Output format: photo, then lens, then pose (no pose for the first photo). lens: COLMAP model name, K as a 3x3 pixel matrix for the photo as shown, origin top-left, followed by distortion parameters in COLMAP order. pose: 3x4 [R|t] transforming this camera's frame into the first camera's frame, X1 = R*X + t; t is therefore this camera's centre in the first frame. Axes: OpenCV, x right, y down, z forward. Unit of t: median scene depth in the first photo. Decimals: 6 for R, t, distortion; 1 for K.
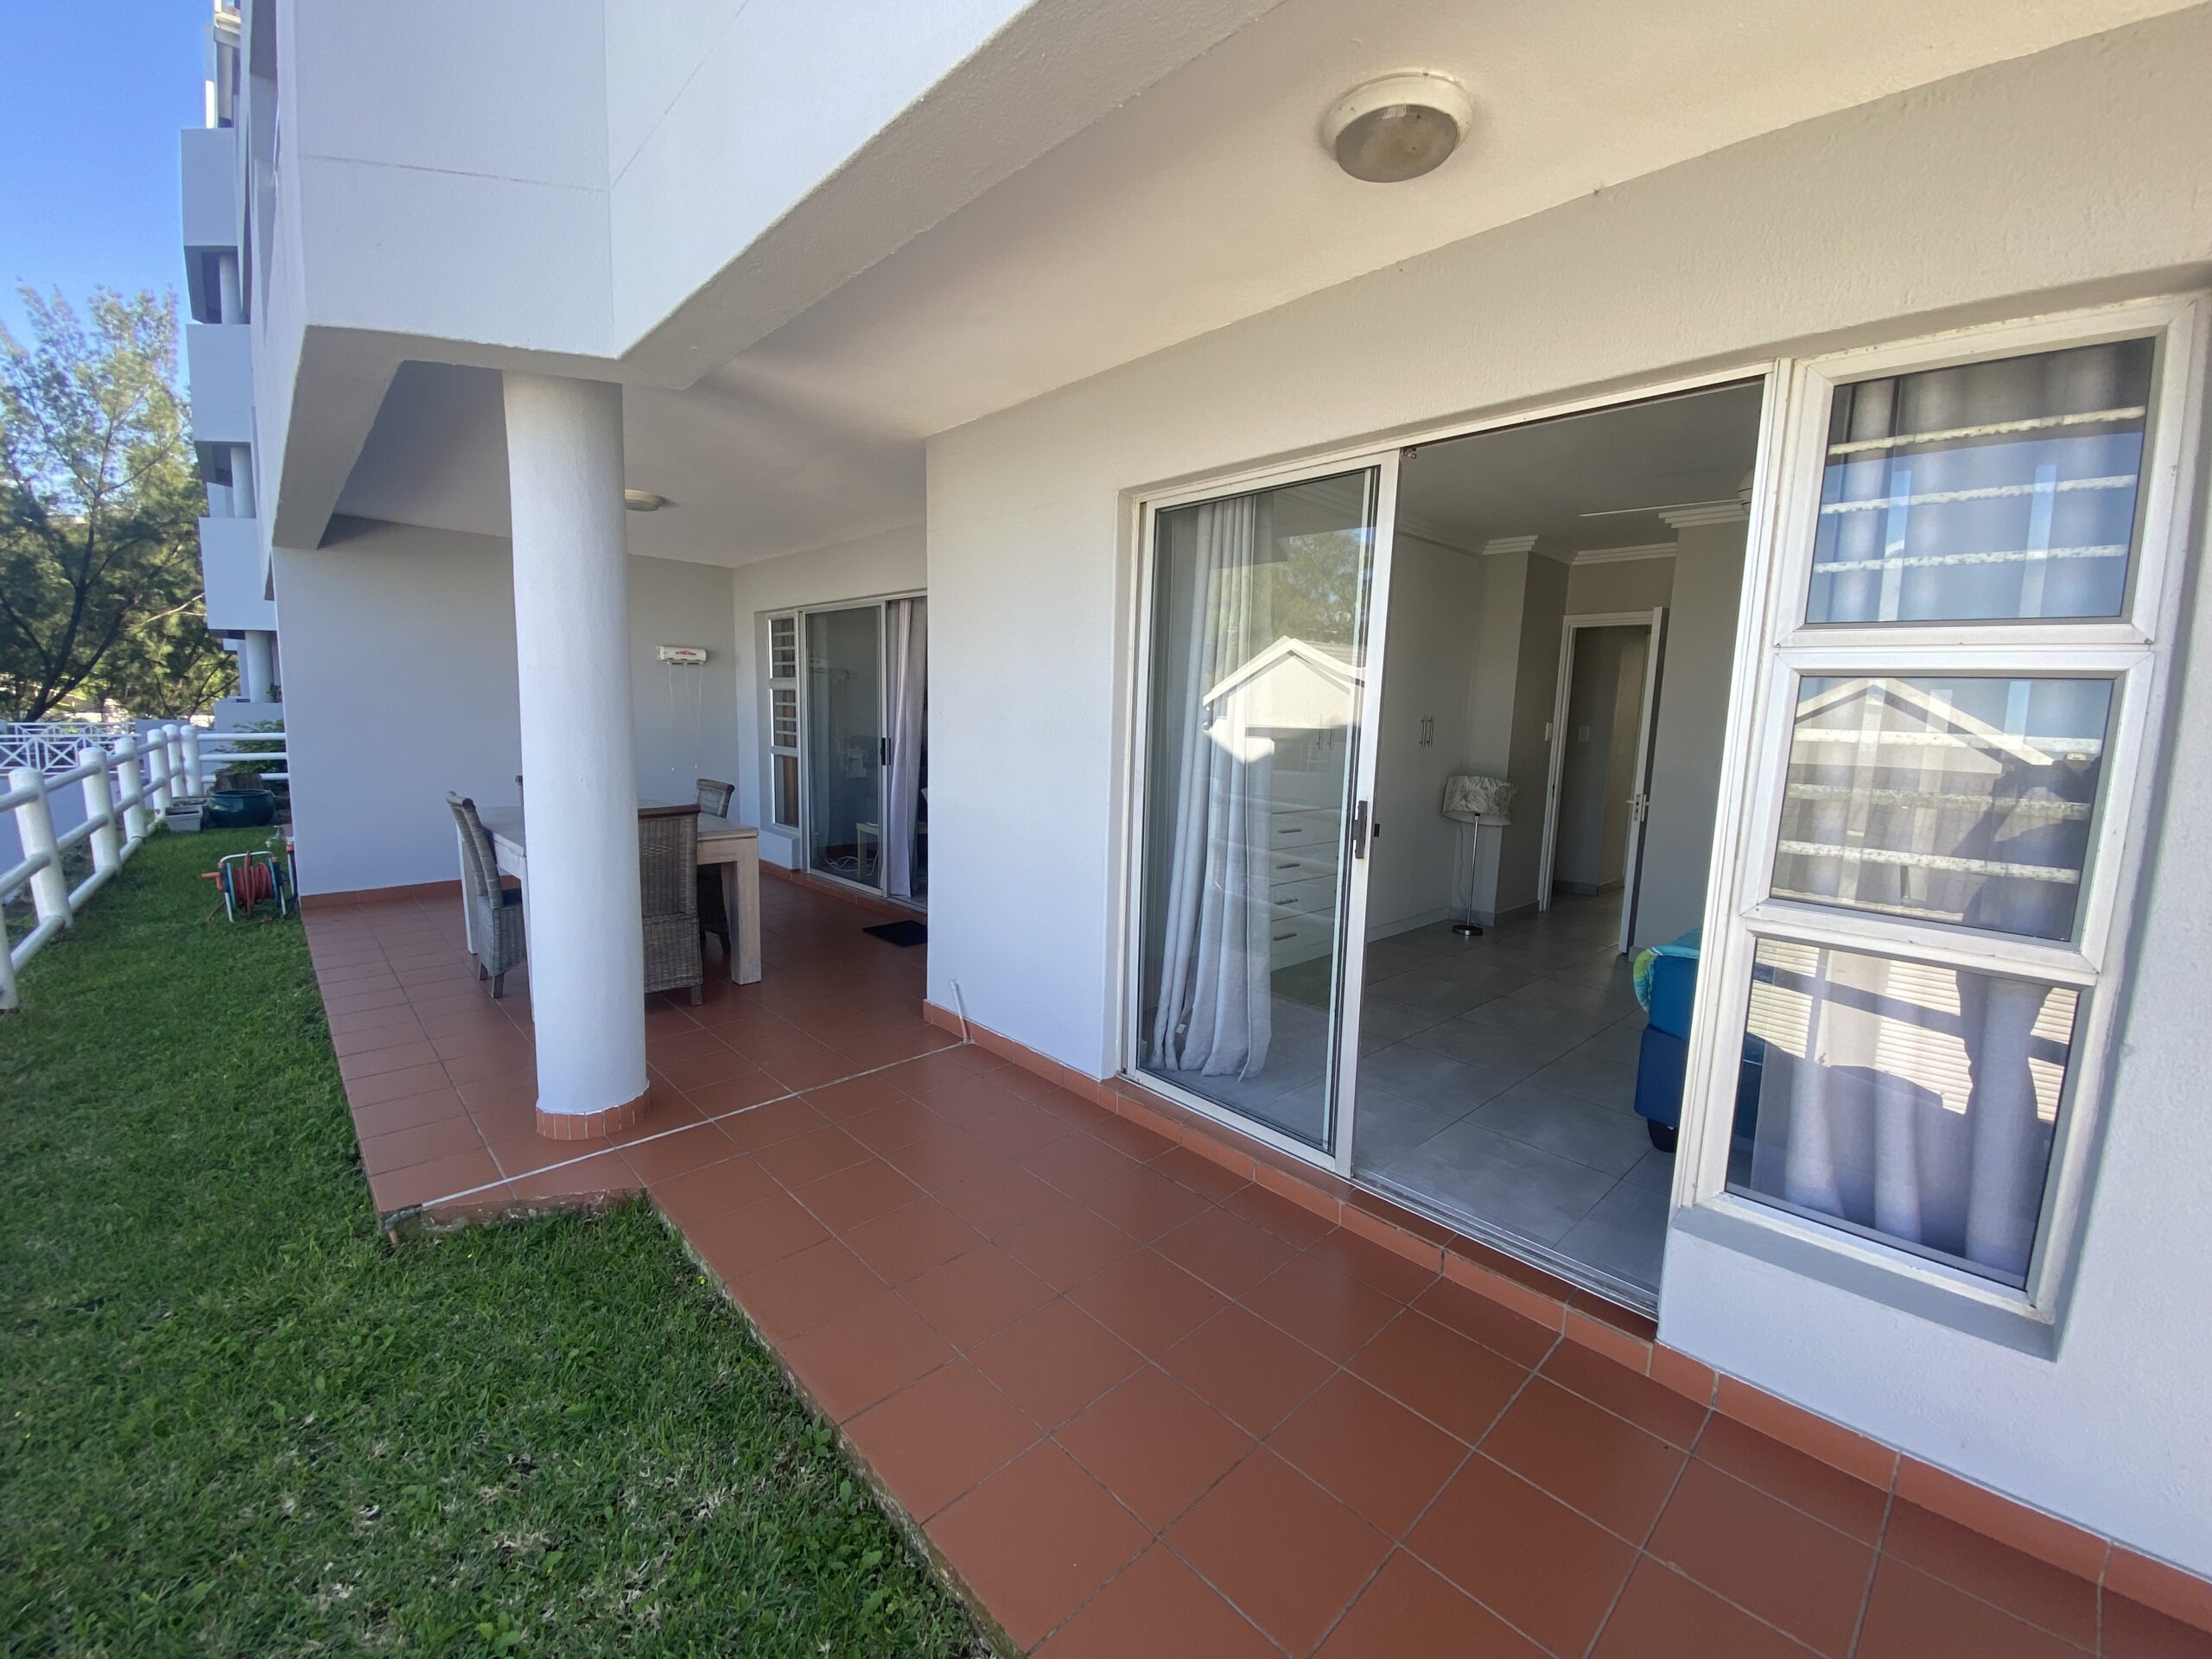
lens RADIAL K [[895.7, 0, 1104.3], [0, 895.7, 823.1], [0, 0, 1]] dist [0.042695, -0.034355]
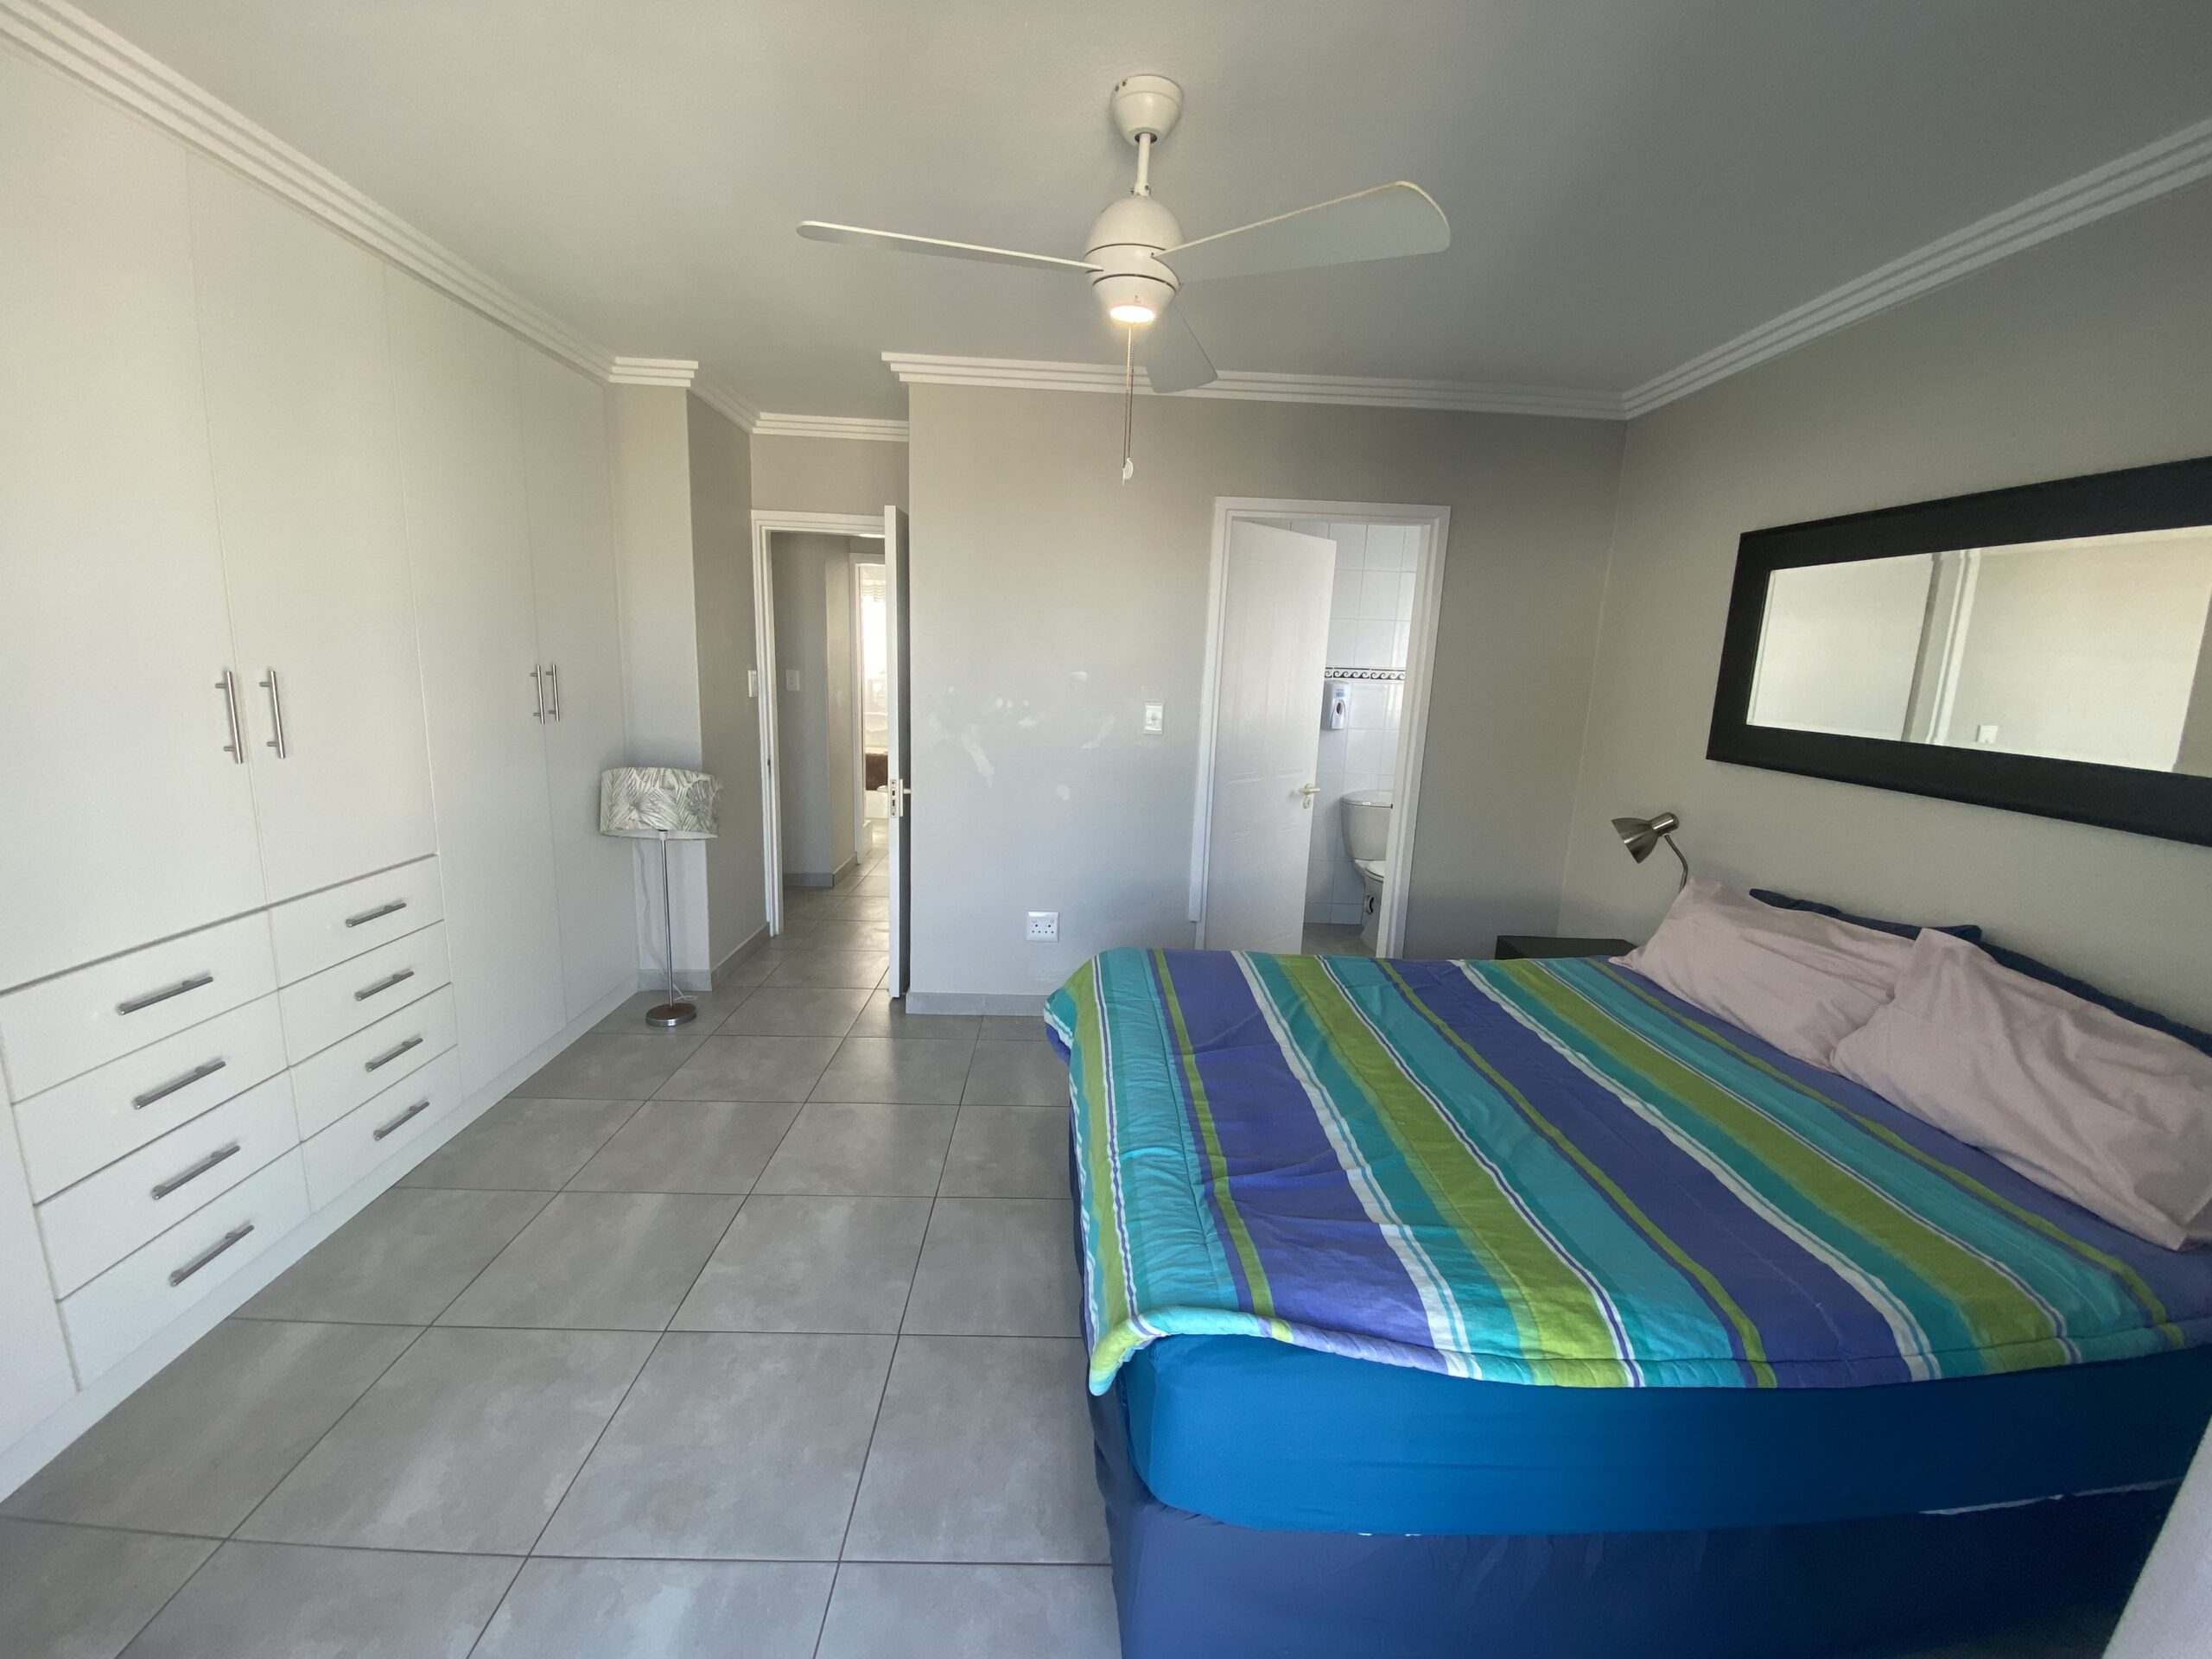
lens RADIAL K [[891.3, 0, 1109.0], [0, 891.3, 824.6], [0, 0, 1]] dist [0.020735, -0.020493]
pose [[0.658188, -0.144268, 0.738902, 0.162323], [0.077611, 0.989241, 0.124013, -0.061158], [-0.748843, -0.024277, 0.662303, 0.365592]]
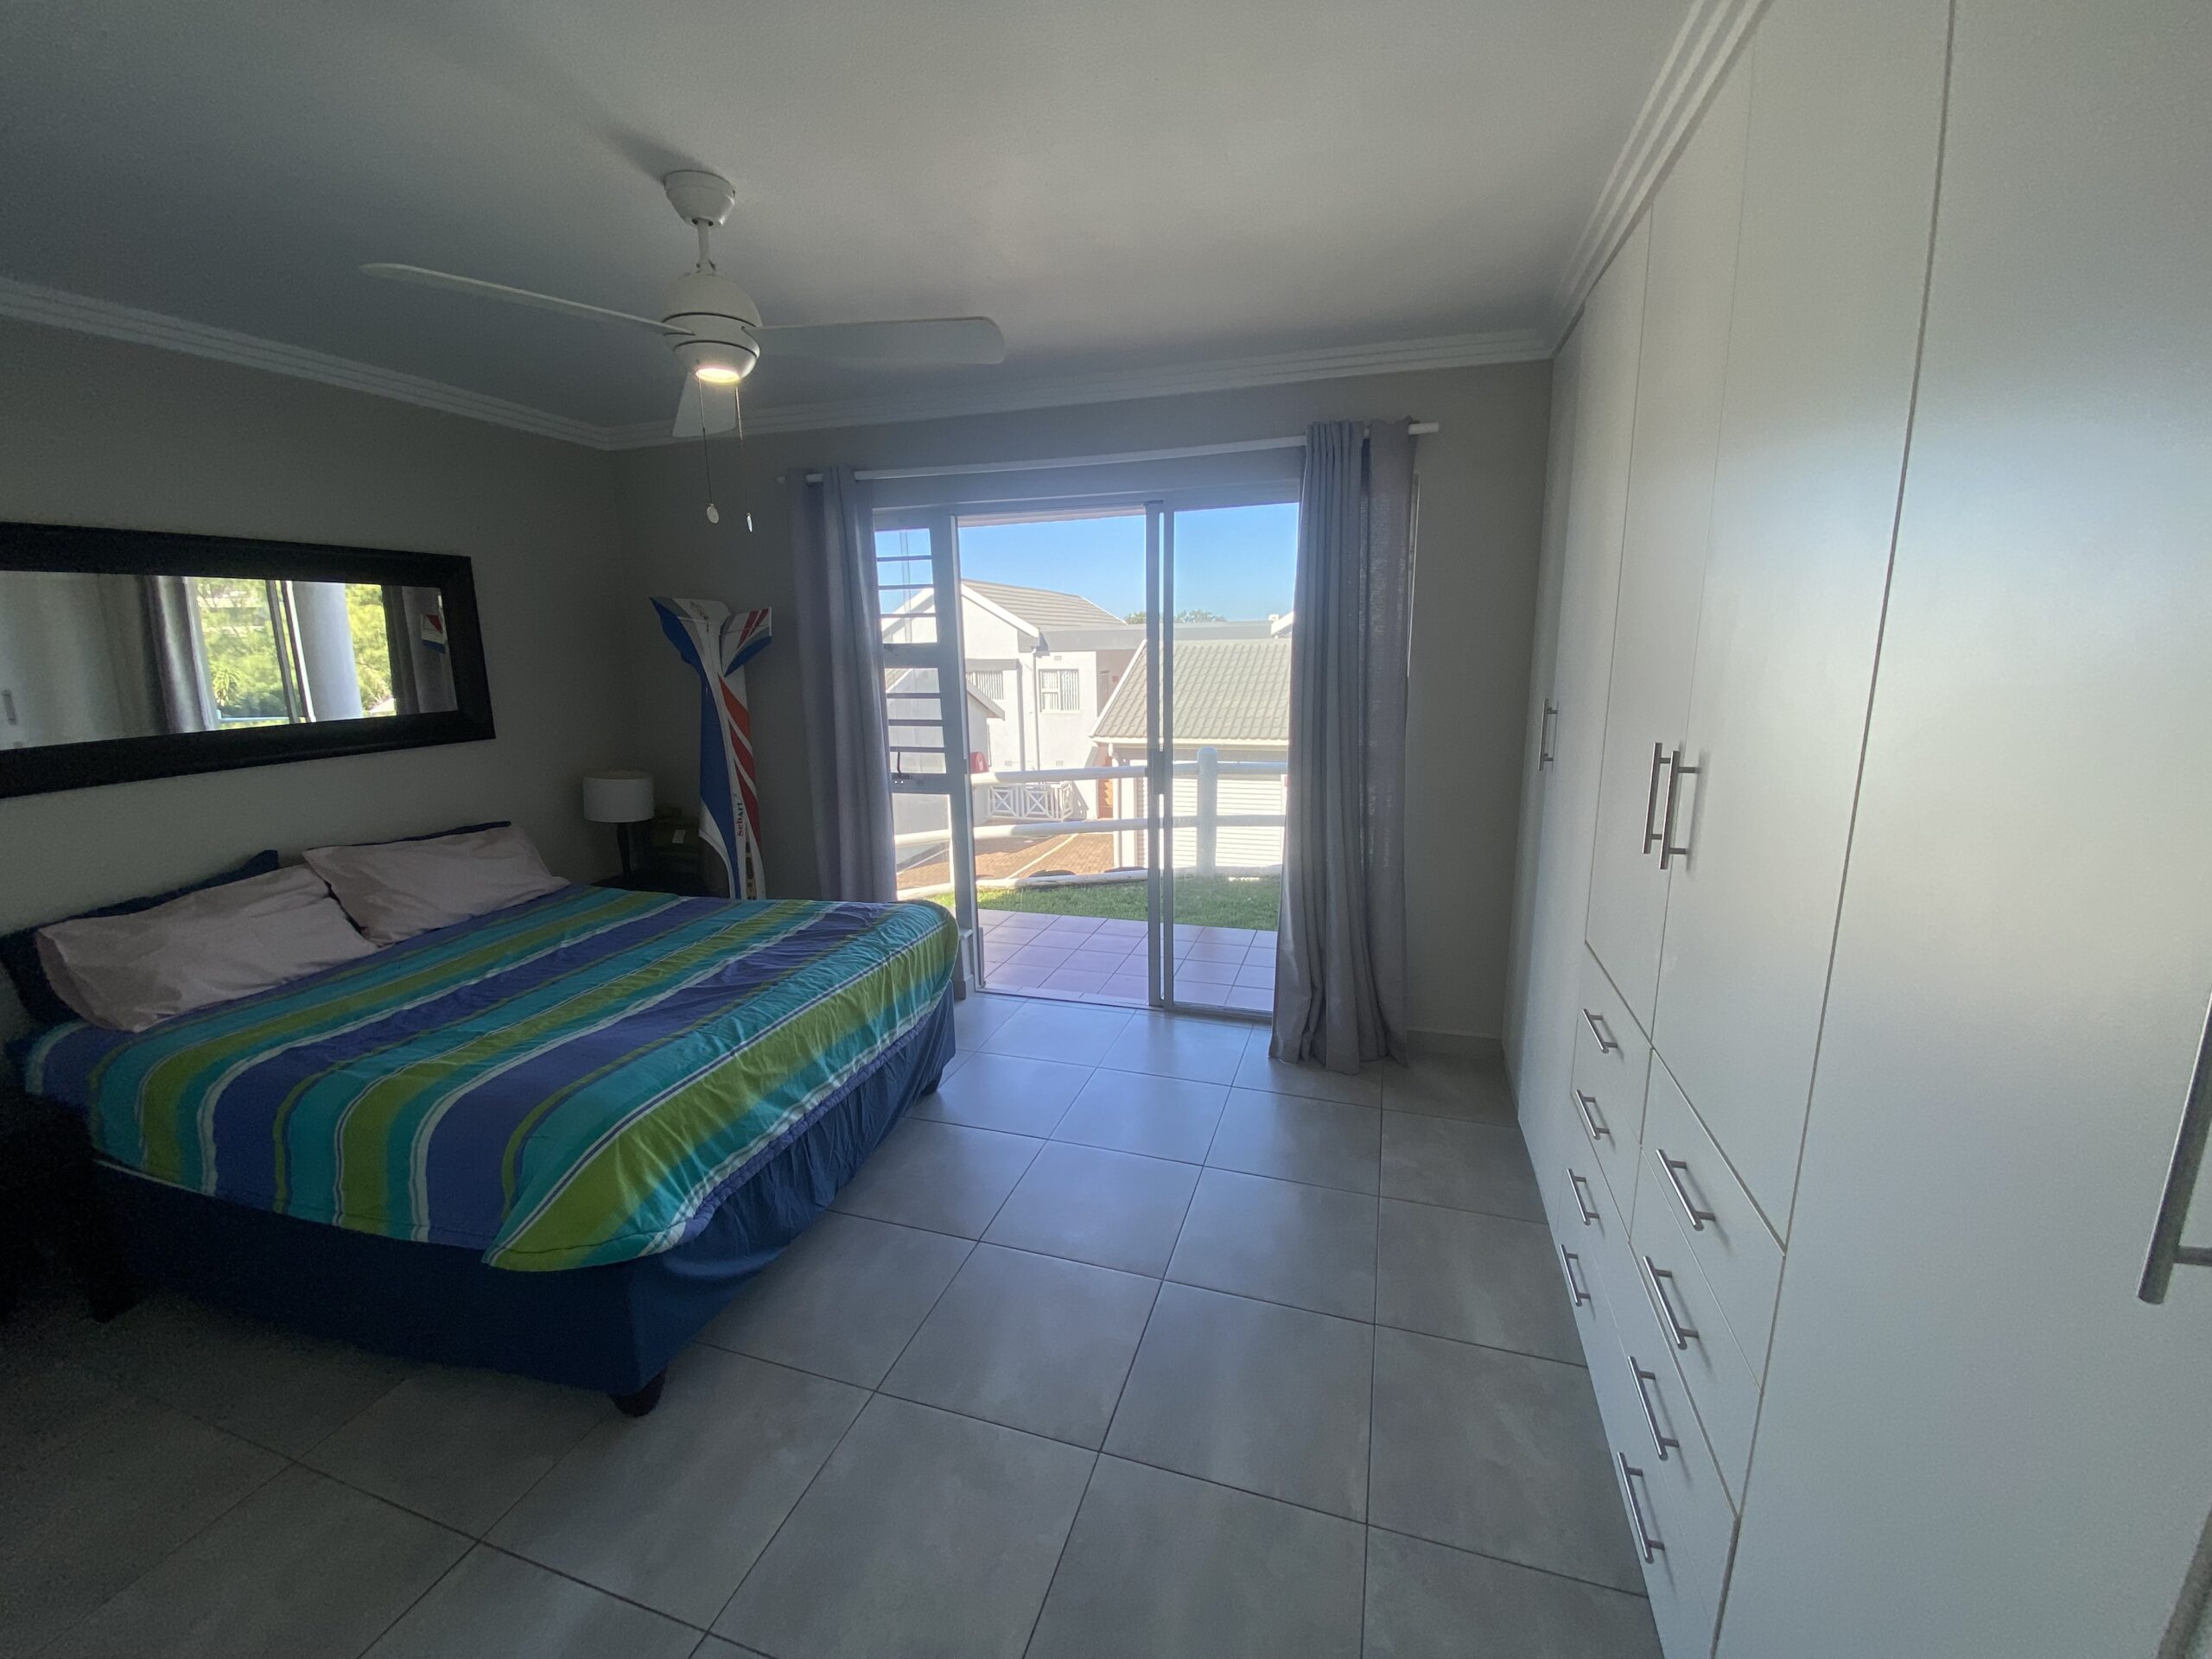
lens RADIAL K [[891.3, 0, 1109.0], [0, 891.3, 824.6], [0, 0, 1]] dist [0.020735, -0.020493]
pose [[-0.872642, 0.083435, -0.481180, 0.456587], [-0.072826, 0.952048, 0.297156, -0.141767], [0.482899, 0.294353, -0.824721, 0.943758]]
